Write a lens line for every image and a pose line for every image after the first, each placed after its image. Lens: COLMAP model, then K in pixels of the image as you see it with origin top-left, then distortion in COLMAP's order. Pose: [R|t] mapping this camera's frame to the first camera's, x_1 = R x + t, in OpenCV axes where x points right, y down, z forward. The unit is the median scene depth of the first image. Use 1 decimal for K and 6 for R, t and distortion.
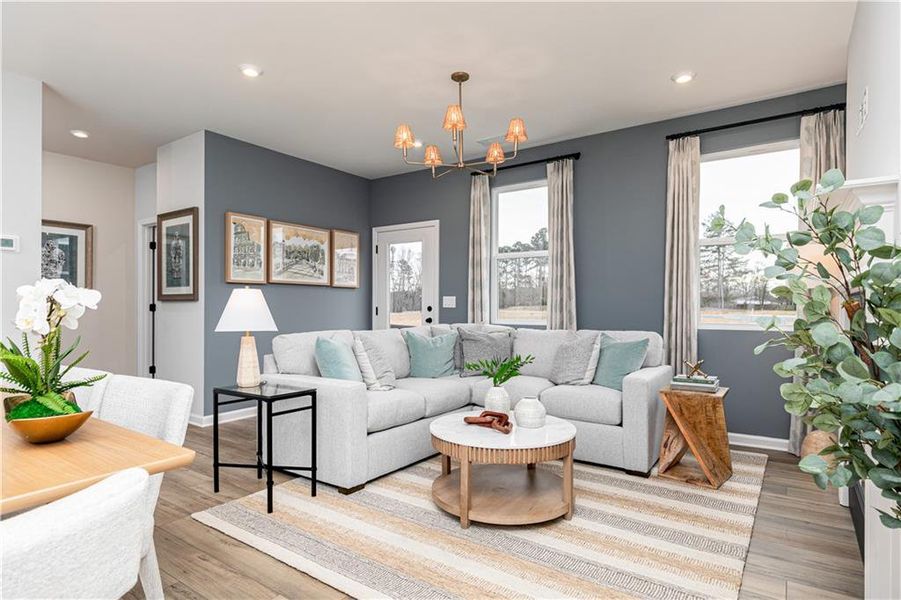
lens RADIAL K [[489.5, 0, 450.5], [0, 489.5, 300.0], [0, 0, 1]] dist [0.003047, 0.000115]
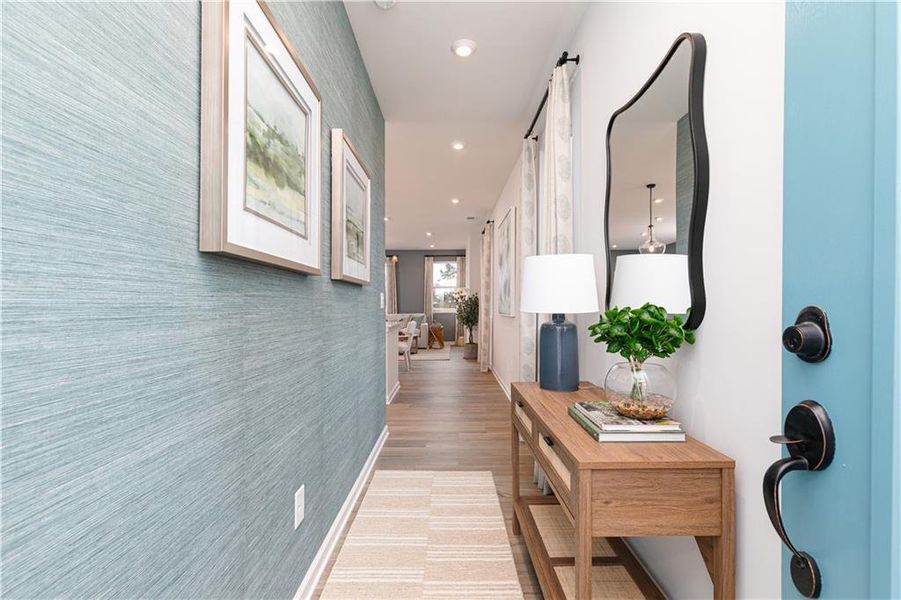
lens RADIAL K [[416.7, 0, 449.7], [0, 416.7, 286.1], [0, 0, 1]] dist [0.002742, 0.000494]
pose [[0.817255, 0.020065, 0.575927, -1.050624], [0.003319, 0.999213, -0.039522, -0.012374], [-0.576267, 0.034211, 0.816545, -1.411713]]
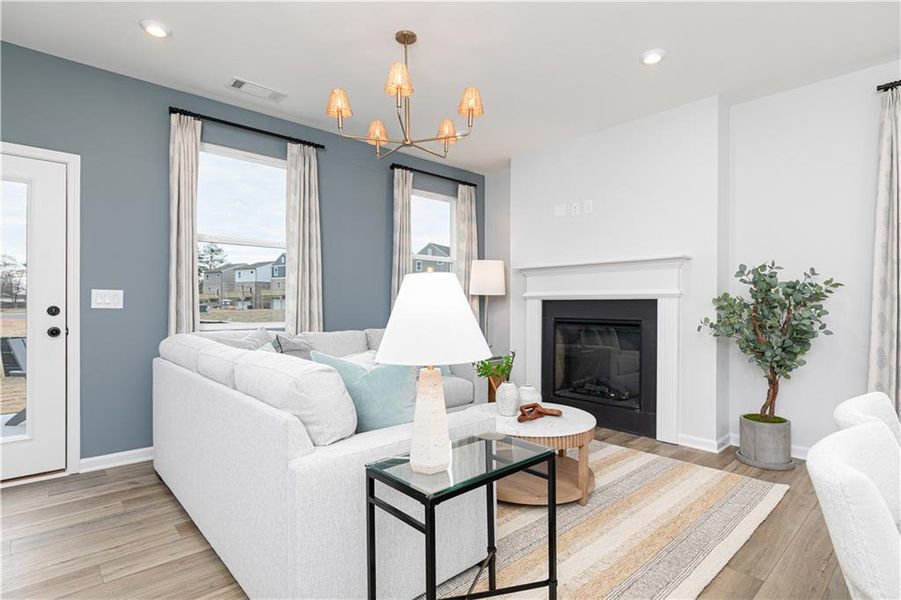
lens RADIAL K [[450.5, 0, 446.3], [0, 450.5, 303.3], [0, 0, 1]] dist [-0.000615, -0.000096]
pose [[0.219790, 0.002213, 0.975545, -0.604297], [-0.012391, 0.999923, 0.000523, 0.004983], [-0.975468, -0.012203, 0.219801, 0.628195]]
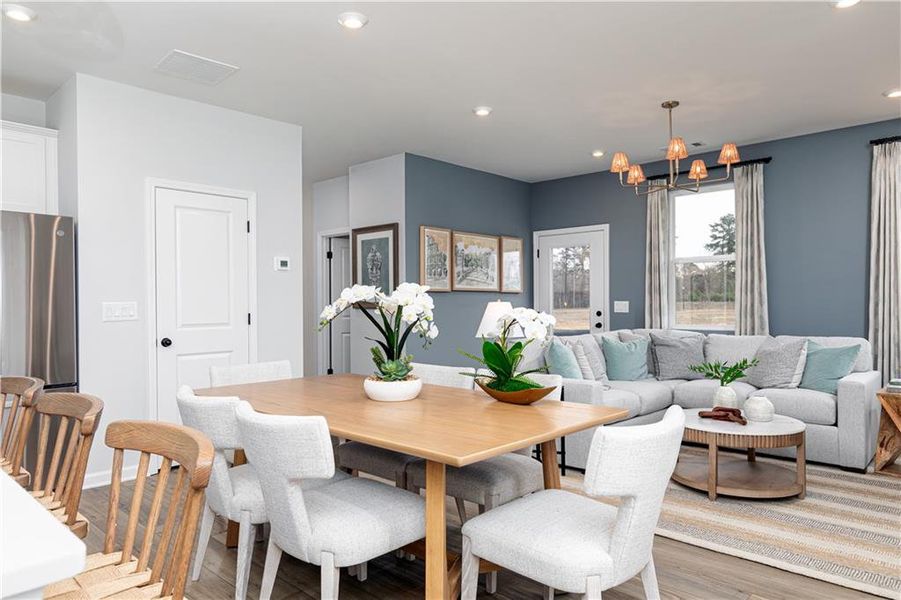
lens RADIAL K [[588.8, 0, 446.4], [0, 588.8, 300.4], [0, 0, 1]] dist [-0.000354, -0.000836]
pose [[0.988492, -0.007799, -0.151075, -0.230732], [0.008802, 0.999943, 0.005972, -0.025414], [0.151020, -0.007233, 0.988504, -0.310594]]
